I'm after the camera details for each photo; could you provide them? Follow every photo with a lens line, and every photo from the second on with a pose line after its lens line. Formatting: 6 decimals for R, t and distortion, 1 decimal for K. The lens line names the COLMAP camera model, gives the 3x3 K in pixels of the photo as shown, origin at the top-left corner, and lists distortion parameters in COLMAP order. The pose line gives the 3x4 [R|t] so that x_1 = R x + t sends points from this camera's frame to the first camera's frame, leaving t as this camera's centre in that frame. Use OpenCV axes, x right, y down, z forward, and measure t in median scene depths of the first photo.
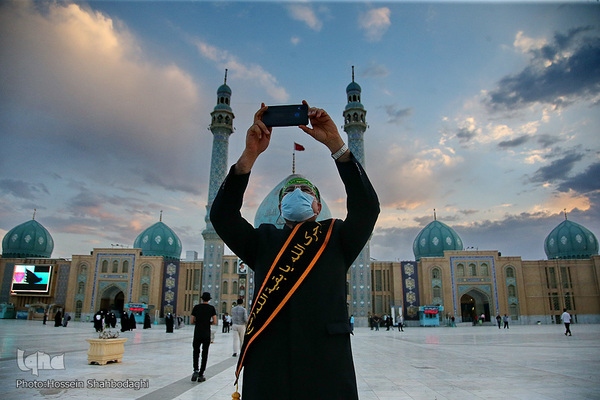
lens RADIAL K [[443.7, 0, 298.5], [0, 443.7, 191.8], [0, 0, 1]] dist [-0.109063, 0.052589]
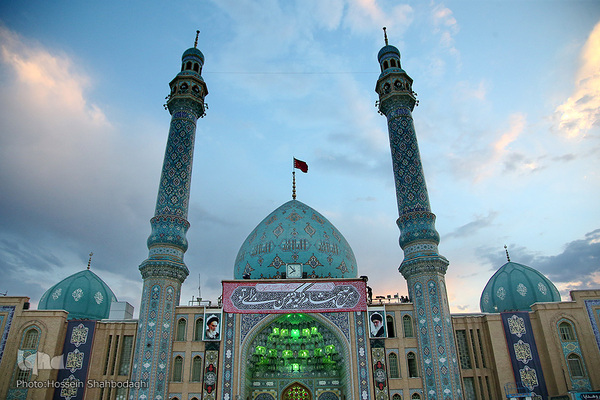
lens RADIAL K [[443.7, 0, 301.5], [0, 443.7, 198.6], [0, 0, 1]] dist [-0.109063, 0.052589]
pose [[0.998762, -0.003176, 0.049644, -0.045130], [0.012657, 0.981341, -0.191860, 0.117472], [-0.048108, 0.192251, 0.980166, 0.442713]]
